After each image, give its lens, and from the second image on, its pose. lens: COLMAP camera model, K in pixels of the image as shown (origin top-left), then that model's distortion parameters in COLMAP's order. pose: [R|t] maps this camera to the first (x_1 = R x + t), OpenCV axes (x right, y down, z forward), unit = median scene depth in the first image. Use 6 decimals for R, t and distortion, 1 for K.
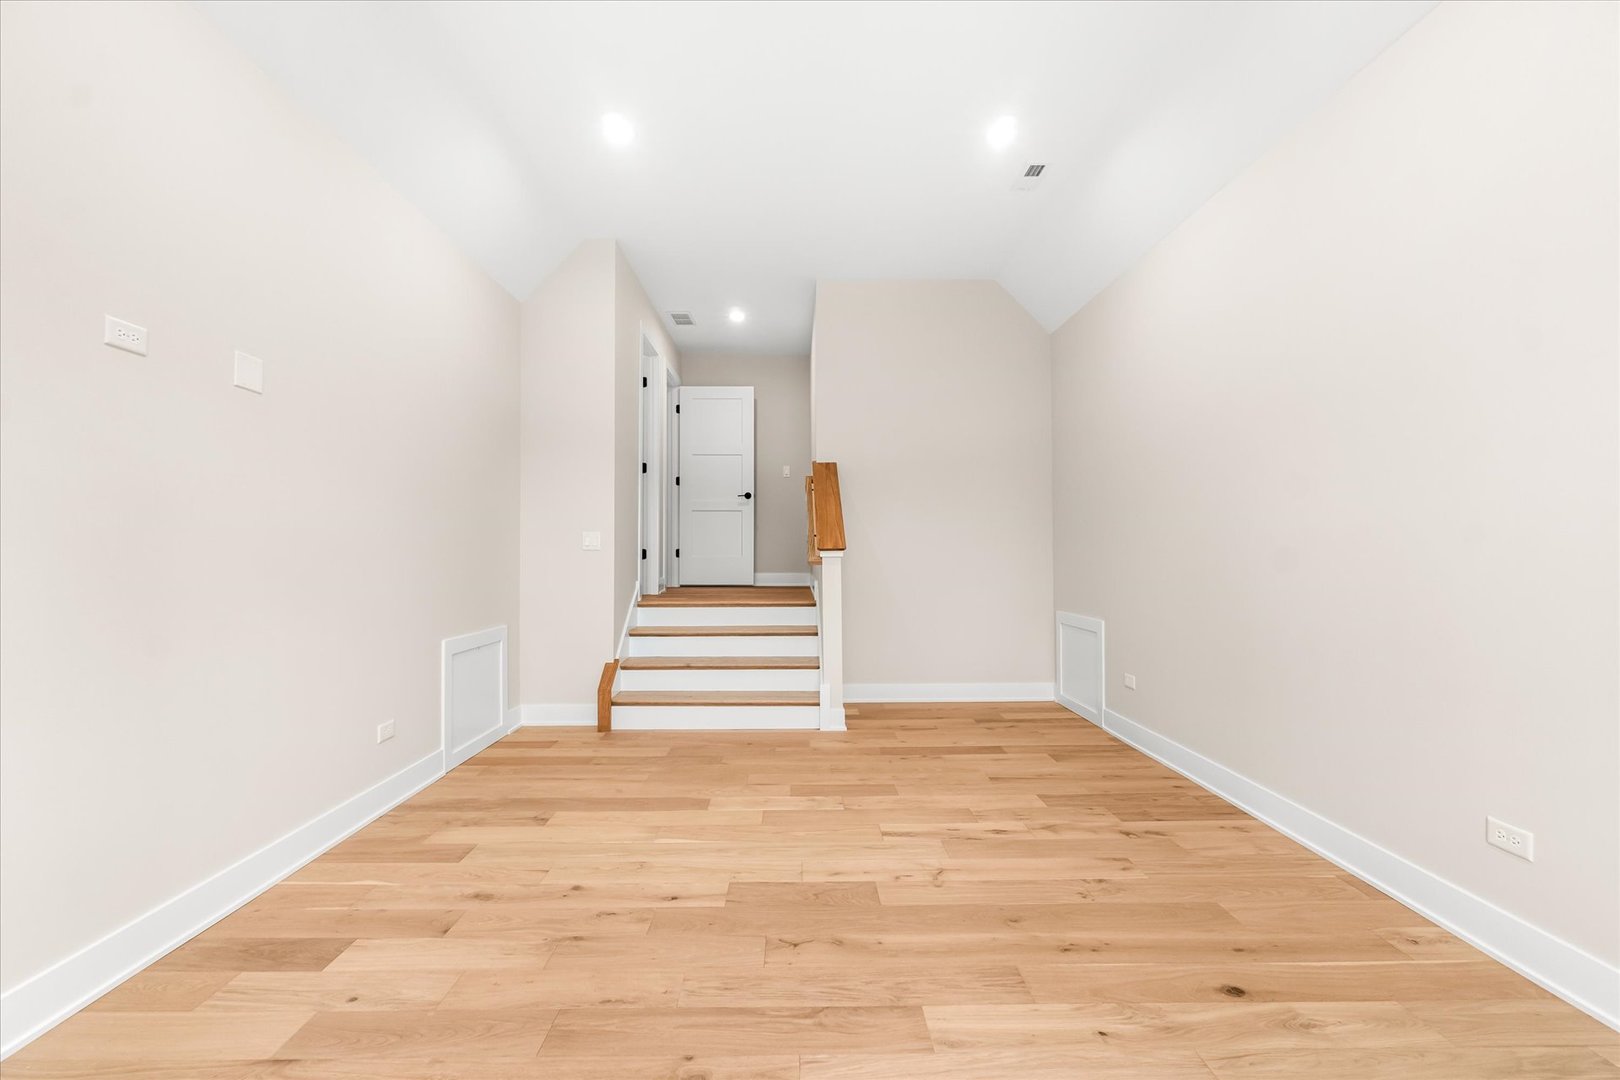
lens RADIAL K [[708.9, 0, 809.2], [0, 708.9, 543.5], [0, 0, 1]] dist [0.002103, -0.000024]
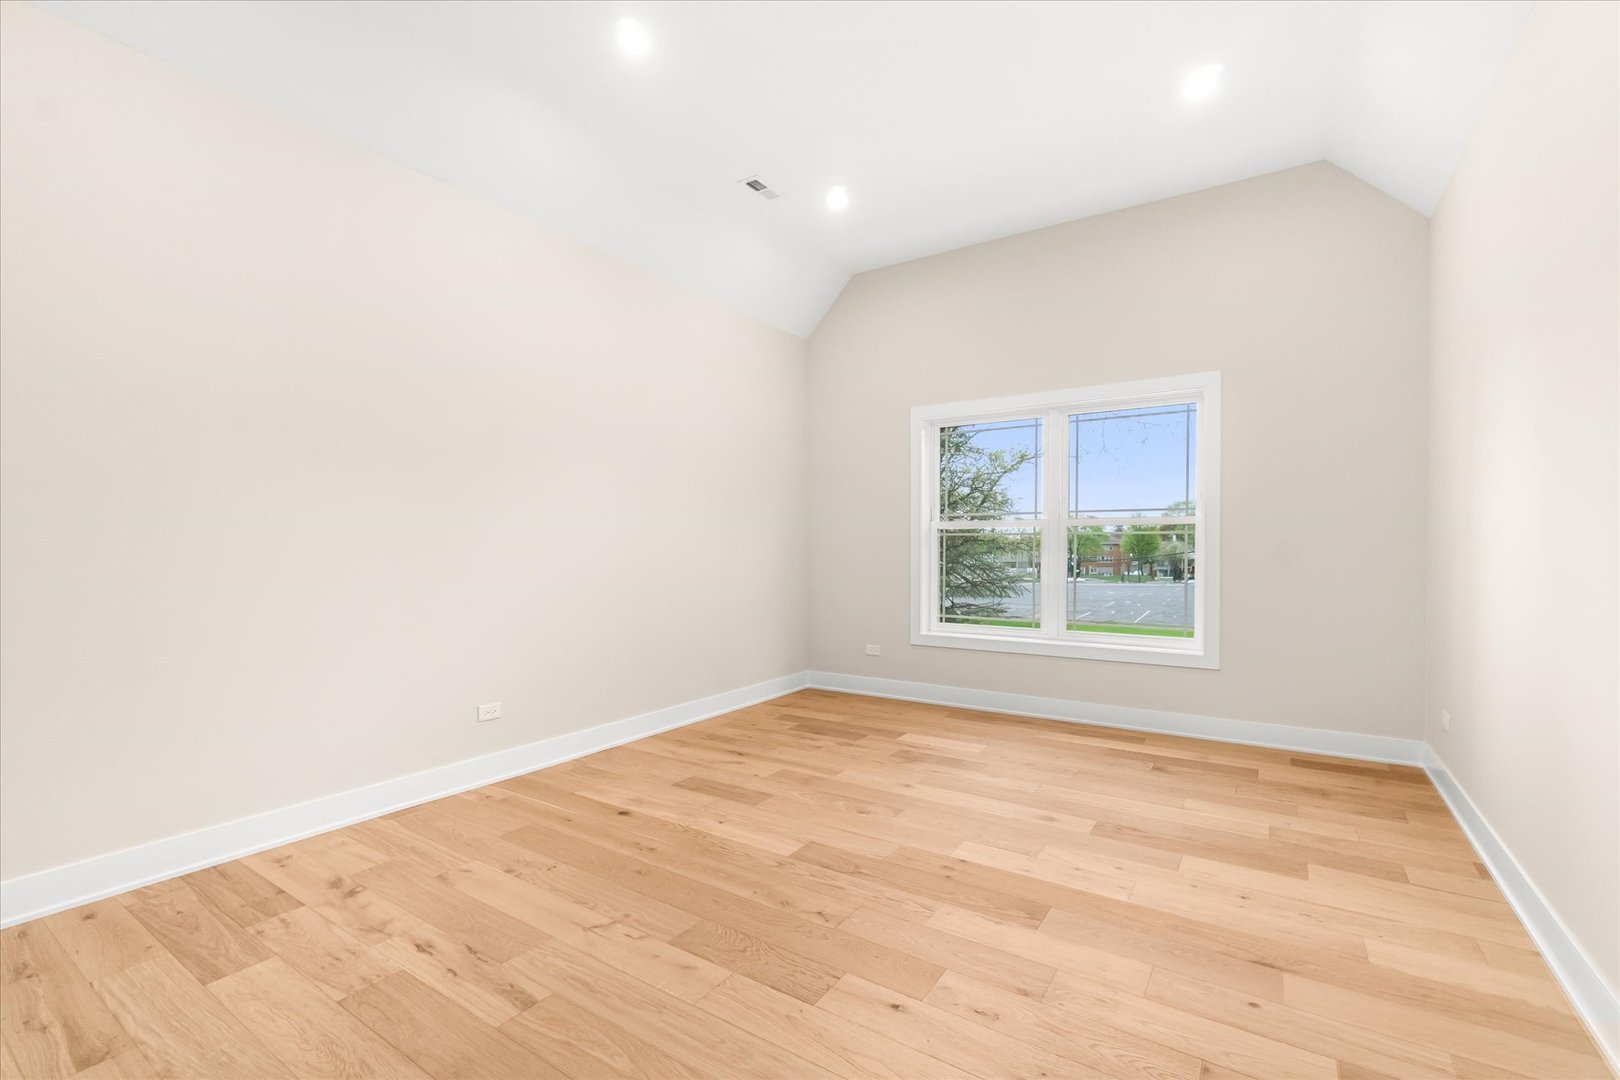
lens RADIAL K [[708.9, 0, 809.7], [0, 708.9, 547.0], [0, 0, 1]] dist [0.002103, -0.000024]
pose [[-0.830543, 0.008748, 0.556885, -0.467631], [0.000339, 0.999884, -0.015200, 0.026925], [-0.556954, -0.012435, -0.830450, 1.468923]]
